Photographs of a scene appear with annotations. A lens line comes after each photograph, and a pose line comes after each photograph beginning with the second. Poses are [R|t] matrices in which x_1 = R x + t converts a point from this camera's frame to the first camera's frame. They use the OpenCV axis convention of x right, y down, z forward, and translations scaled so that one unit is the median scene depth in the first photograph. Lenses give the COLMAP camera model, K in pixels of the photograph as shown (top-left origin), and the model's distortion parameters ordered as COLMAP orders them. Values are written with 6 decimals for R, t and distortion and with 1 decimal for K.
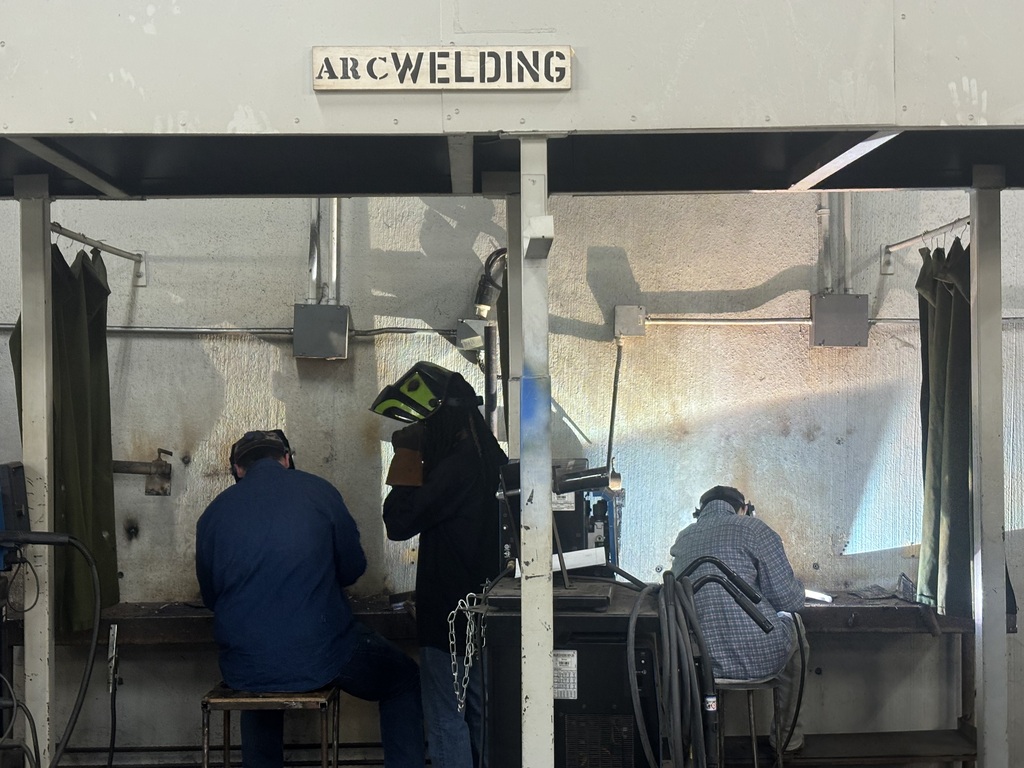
lens RADIAL K [[1530.4, 0, 514.1], [0, 1530.4, 382.1], [0, 0, 1]] dist [0.064997, 0.000000]
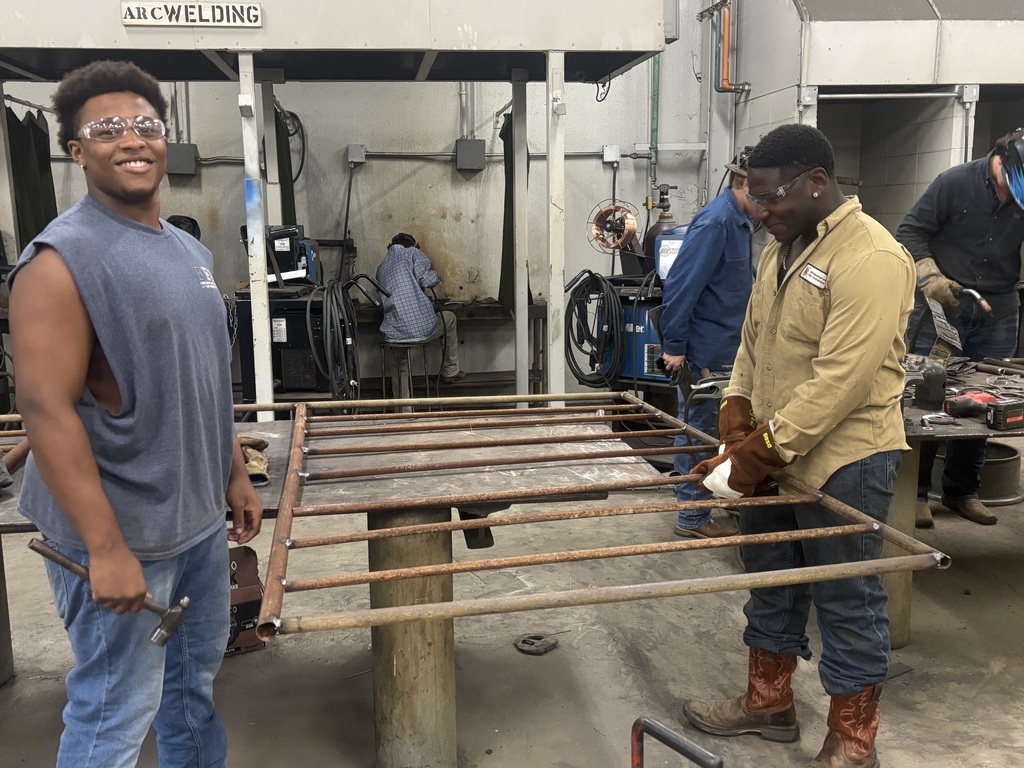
lens RADIAL K [[977.8, 0, 508.5], [0, 977.8, 386.1], [0, 0, 1]] dist [0.024783, 0.000000]
pose [[0.995120, -0.021683, 0.096261, 0.216998], [0.003522, 0.982741, 0.184955, 0.025852], [-0.098610, -0.183713, 0.978021, -0.322964]]
